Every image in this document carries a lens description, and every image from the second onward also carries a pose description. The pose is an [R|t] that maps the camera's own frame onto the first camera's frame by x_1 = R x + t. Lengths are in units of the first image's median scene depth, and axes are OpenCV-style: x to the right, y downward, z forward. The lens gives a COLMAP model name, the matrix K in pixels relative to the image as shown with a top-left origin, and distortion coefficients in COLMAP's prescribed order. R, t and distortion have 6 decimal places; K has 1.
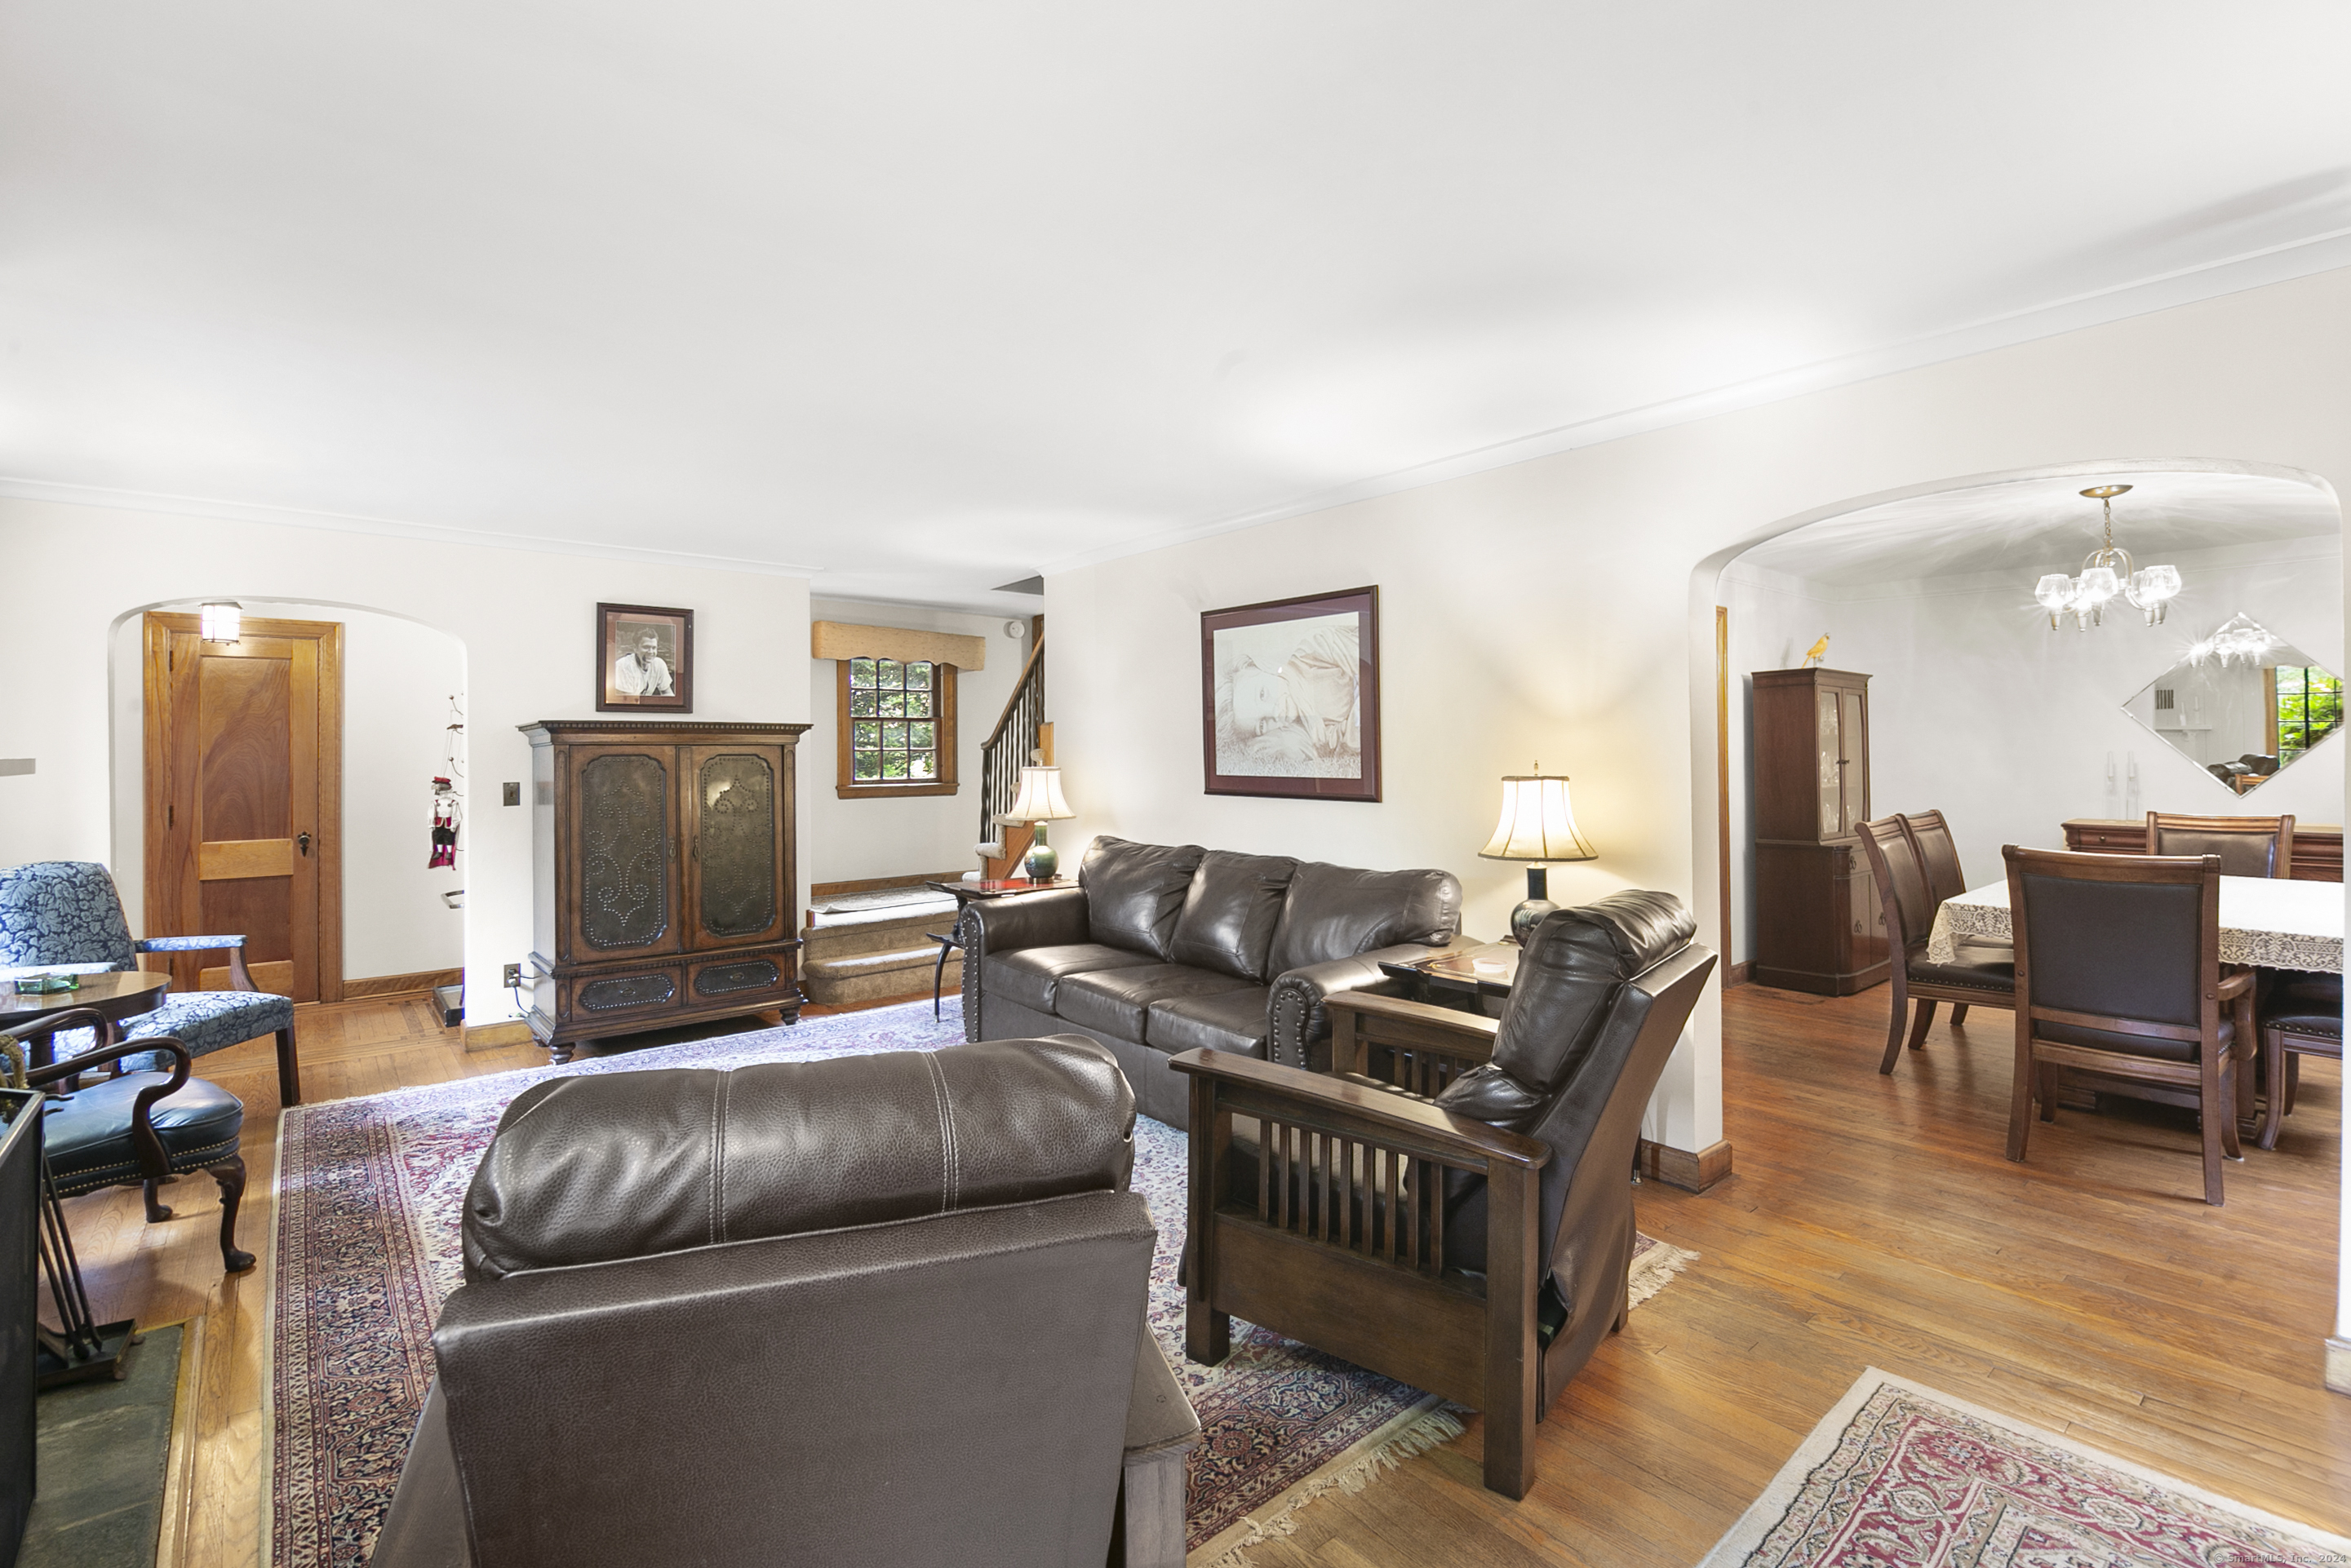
lens RADIAL K [[1053.1, 0, 1180.8], [0, 1053.1, 736.6], [0, 0, 1]] dist [-0.032876, 0.000081]
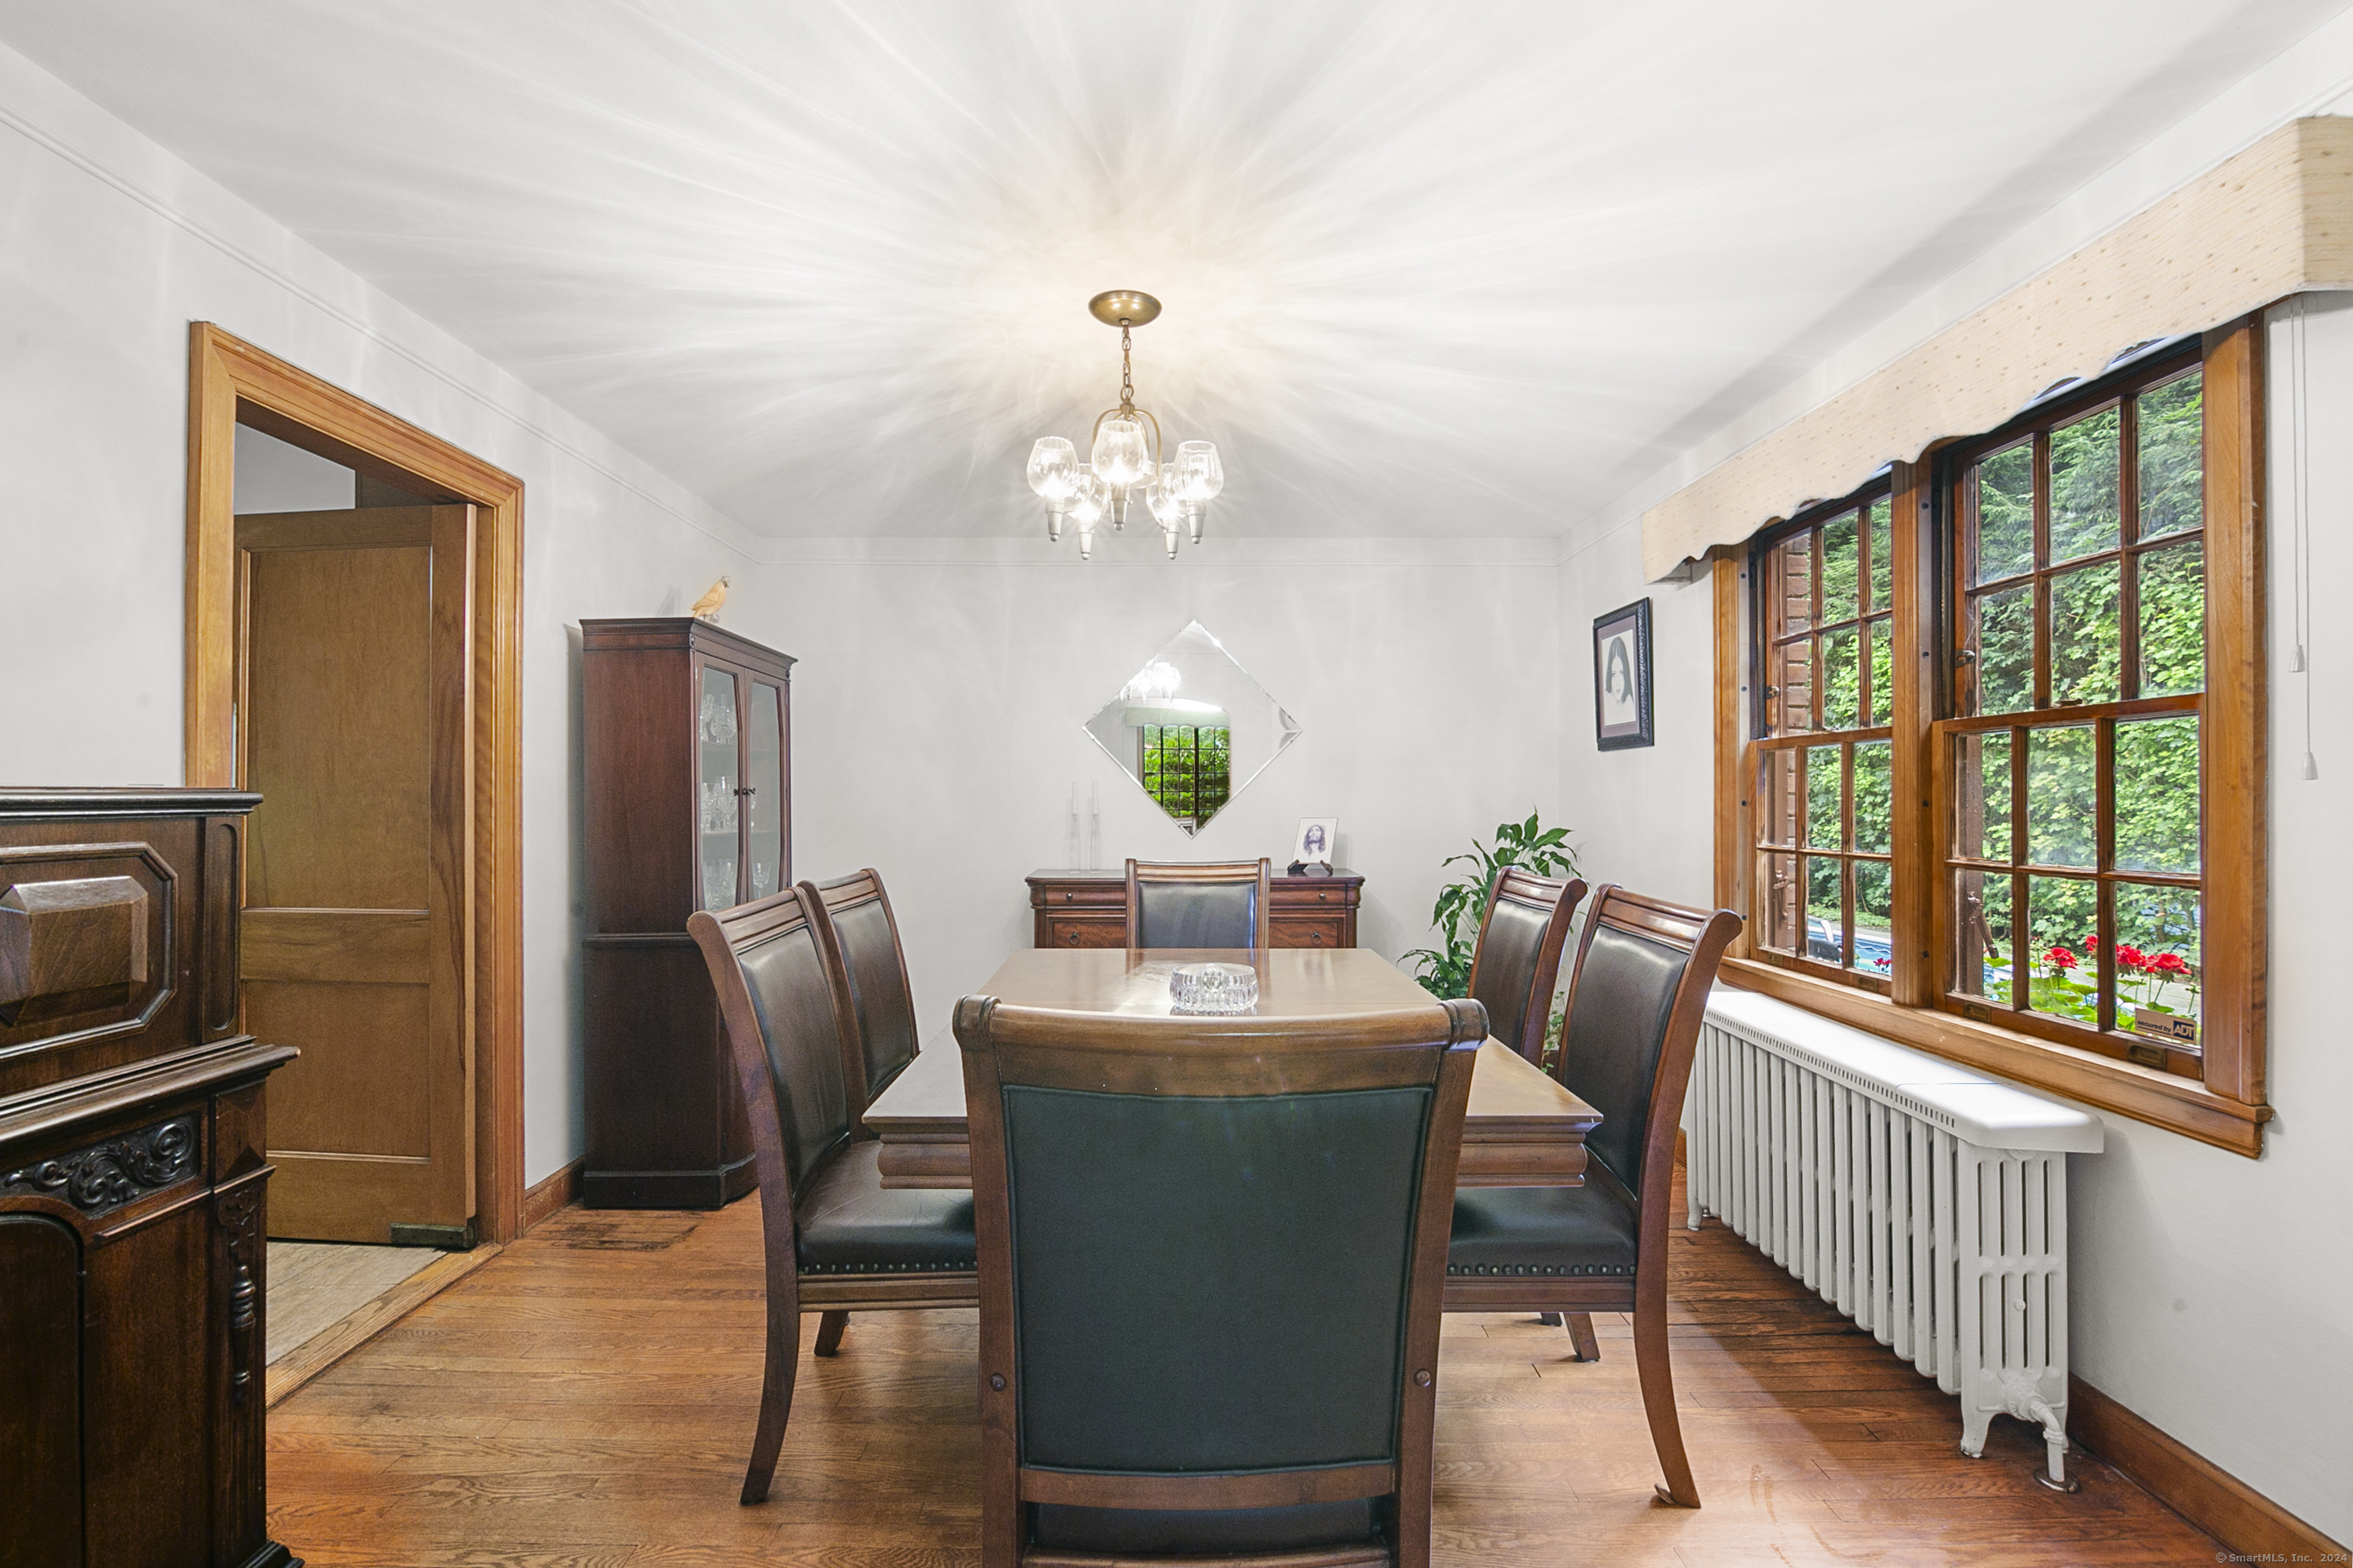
lens RADIAL K [[991.0, 0, 1176.5], [0, 991.0, 784.0], [0, 0, 1]] dist [-0.008885, 0.000199]
pose [[0.643790, 0.017608, 0.764999, 0.501136], [-0.011740, 0.999845, -0.013133, 0.034373], [-0.765112, -0.000526, 0.643897, 0.619468]]
